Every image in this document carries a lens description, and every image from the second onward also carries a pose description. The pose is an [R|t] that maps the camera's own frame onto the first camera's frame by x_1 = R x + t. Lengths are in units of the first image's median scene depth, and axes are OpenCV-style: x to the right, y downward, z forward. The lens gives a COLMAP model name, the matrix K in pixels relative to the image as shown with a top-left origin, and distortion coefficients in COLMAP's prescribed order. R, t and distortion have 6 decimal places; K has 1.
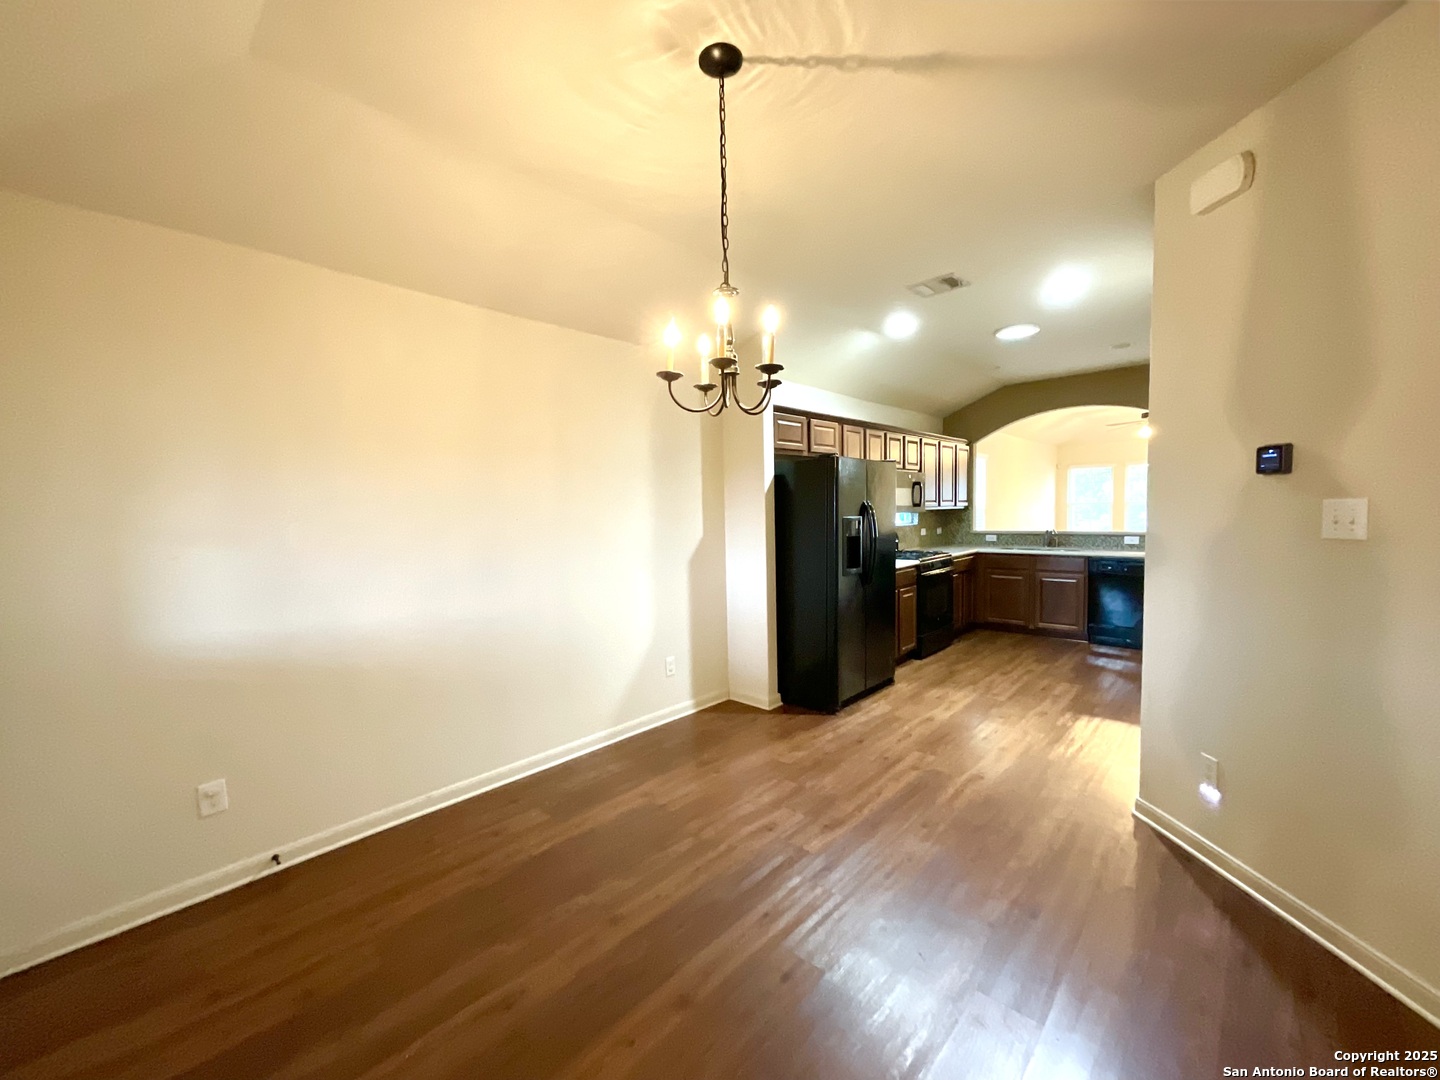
lens RADIAL K [[579.2, 0, 717.1], [0, 579.2, 541.7], [0, 0, 1]] dist [-0.010779, 0.007059]
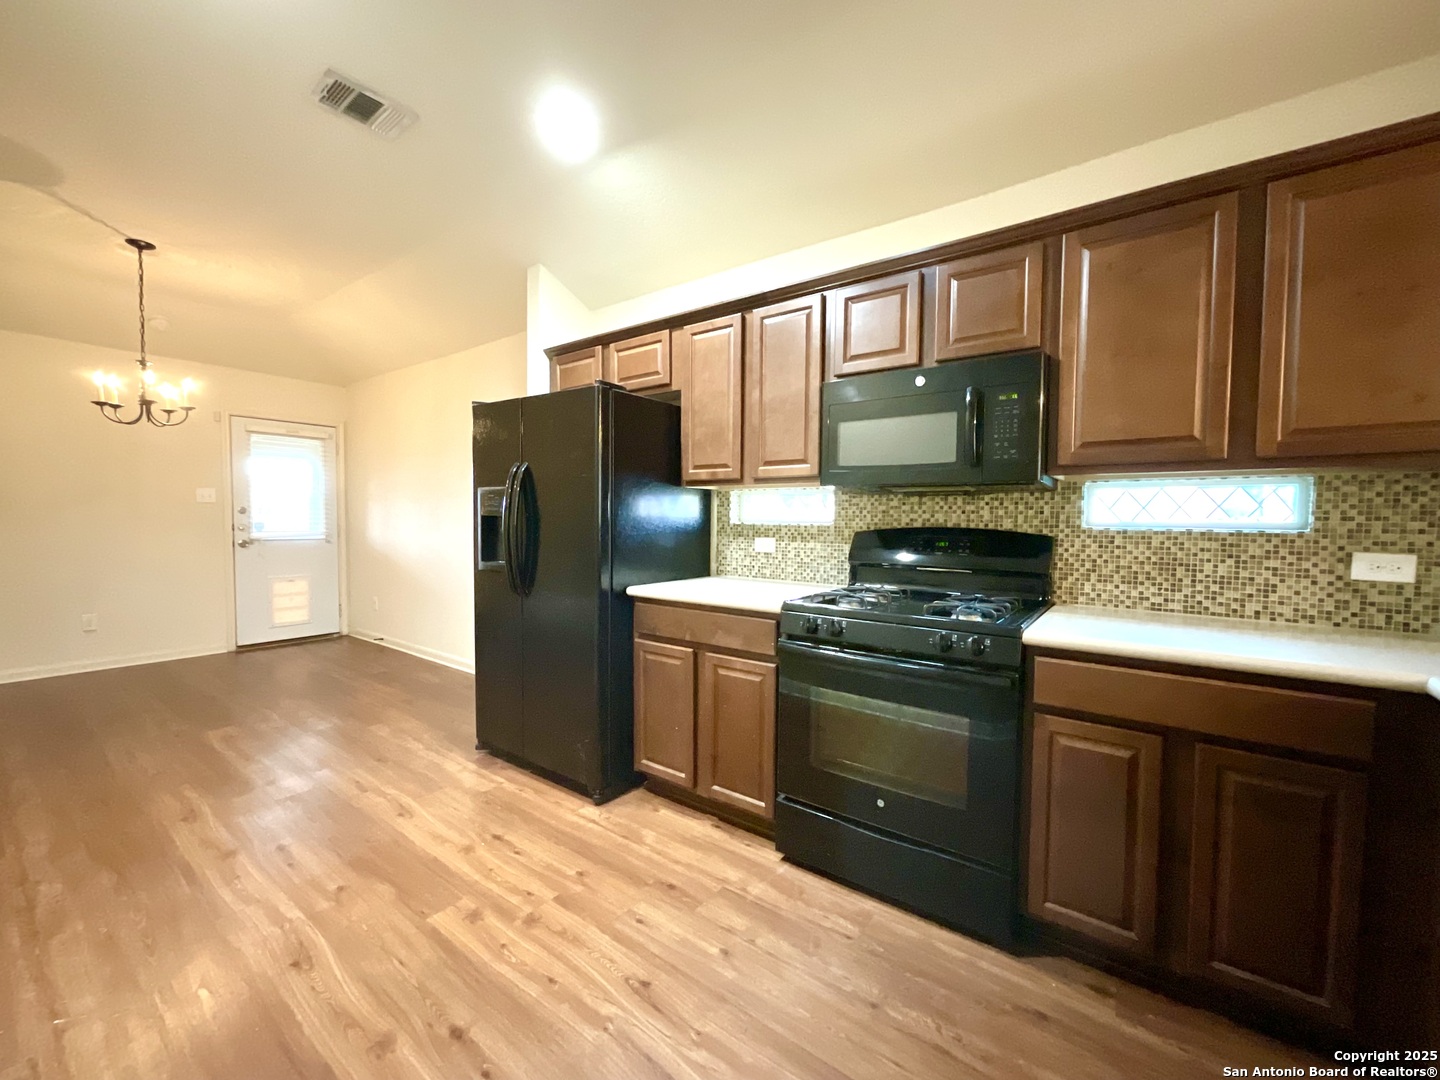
lens RADIAL K [[579.2, 0, 717.1], [0, 579.2, 541.7], [0, 0, 1]] dist [-0.010779, 0.007059]
pose [[0.109222, 0.066958, -0.991760, 0.733638], [-0.069230, 0.995818, 0.059608, -0.029666], [0.991604, 0.062149, 0.113401, 0.916563]]
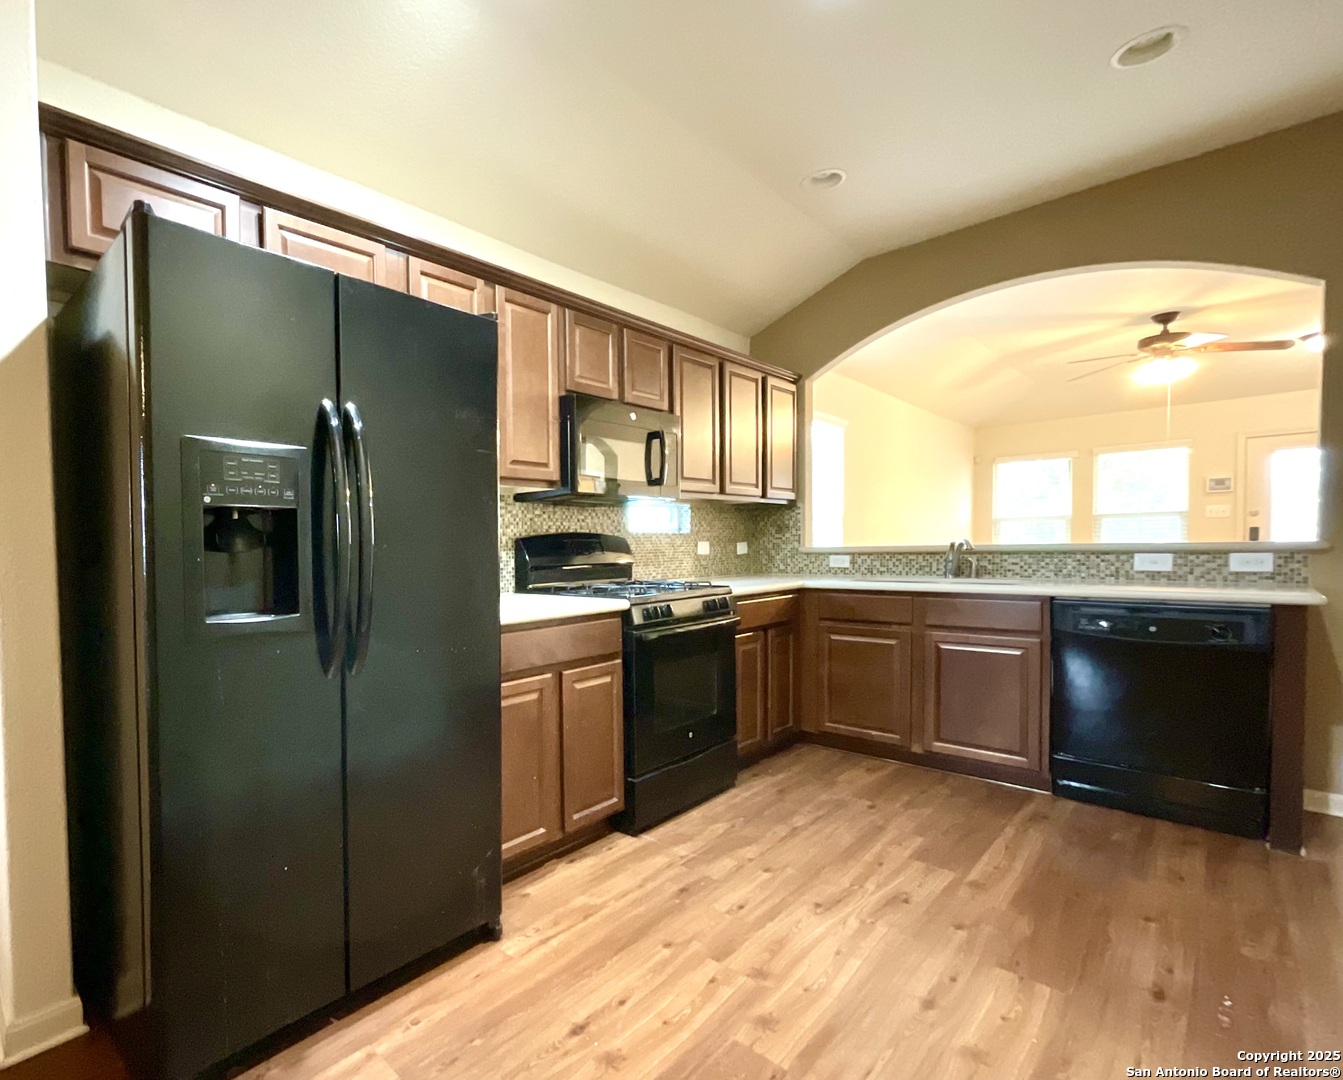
lens RADIAL K [[667.5, 0, 514.6], [0, 667.5, 569.3], [0, 0, 1]] dist [-0.002963, 0.000916]
pose [[0.997221, 0.009388, -0.073909, 0.303771], [-0.011035, 0.999699, -0.021895, 0.022122], [0.073681, 0.022650, 0.997025, 0.513397]]
